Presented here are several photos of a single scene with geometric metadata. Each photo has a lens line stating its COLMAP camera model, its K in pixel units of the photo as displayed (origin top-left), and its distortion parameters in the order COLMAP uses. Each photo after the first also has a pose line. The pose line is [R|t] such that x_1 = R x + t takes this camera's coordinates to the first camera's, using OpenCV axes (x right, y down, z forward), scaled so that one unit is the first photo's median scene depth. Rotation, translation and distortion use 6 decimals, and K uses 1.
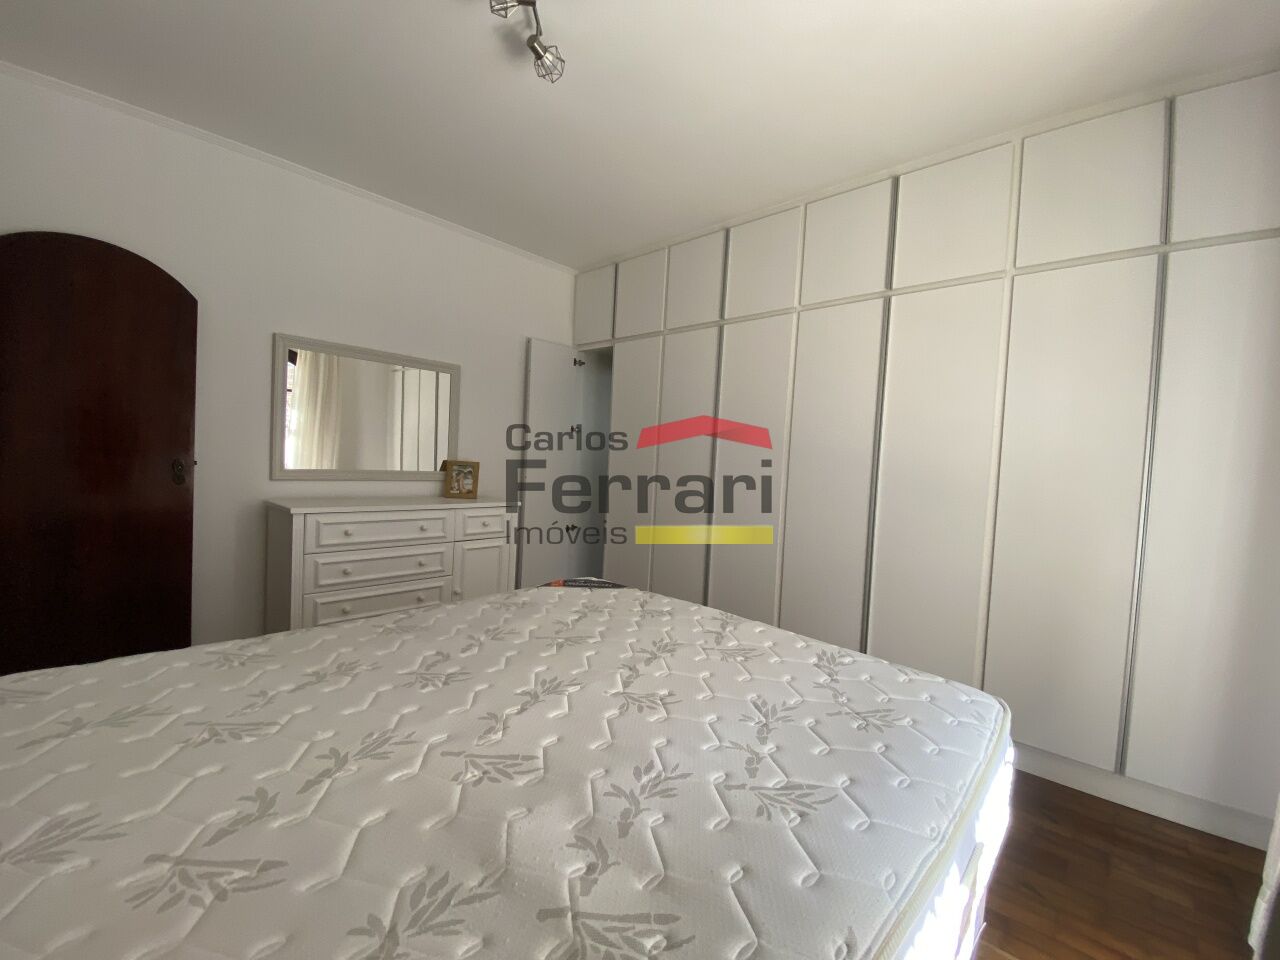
lens RADIAL K [[540.1, 0, 607.9], [0, 540.1, 478.2], [0, 0, 1]] dist [0.002732, 0.000193]
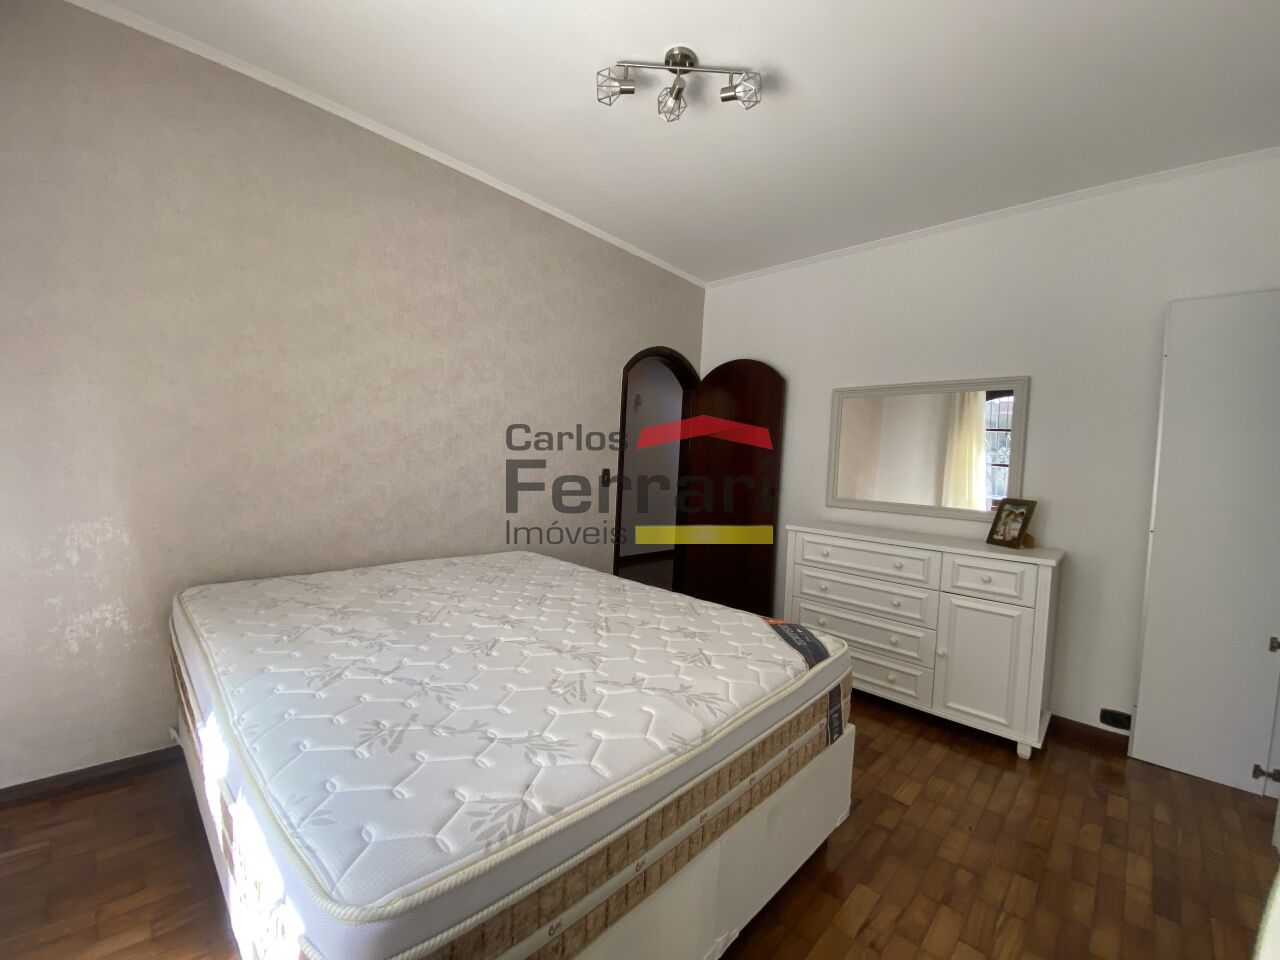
lens RADIAL K [[515.1, 0, 640.0], [0, 515.1, 480.0], [0, 0, 1]] dist [0.000481, -0.000158]
pose [[0.015352, -0.009446, -0.999838, 0.910550], [-0.091011, 0.995791, -0.010805, -0.005129], [0.995732, 0.091162, 0.014428, 0.916861]]
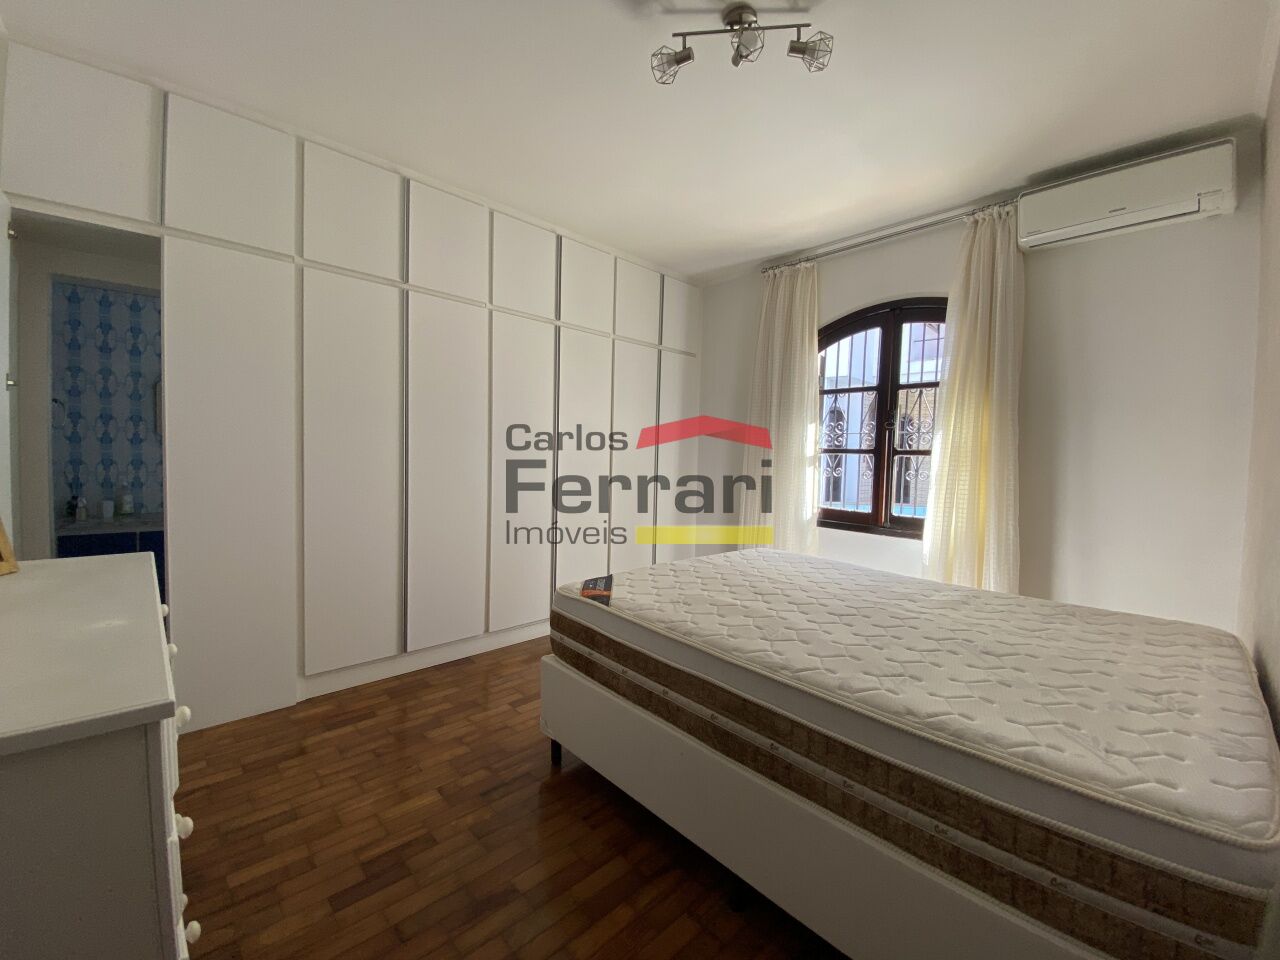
lens RADIAL K [[515.1, 0, 640.0], [0, 515.1, 480.0], [0, 0, 1]] dist [0.000481, -0.000158]
pose [[0.038731, -0.092734, 0.994937, -1.132101], [0.017817, 0.995590, 0.092102, -0.099307], [-0.999091, 0.014159, 0.040212, 1.092404]]
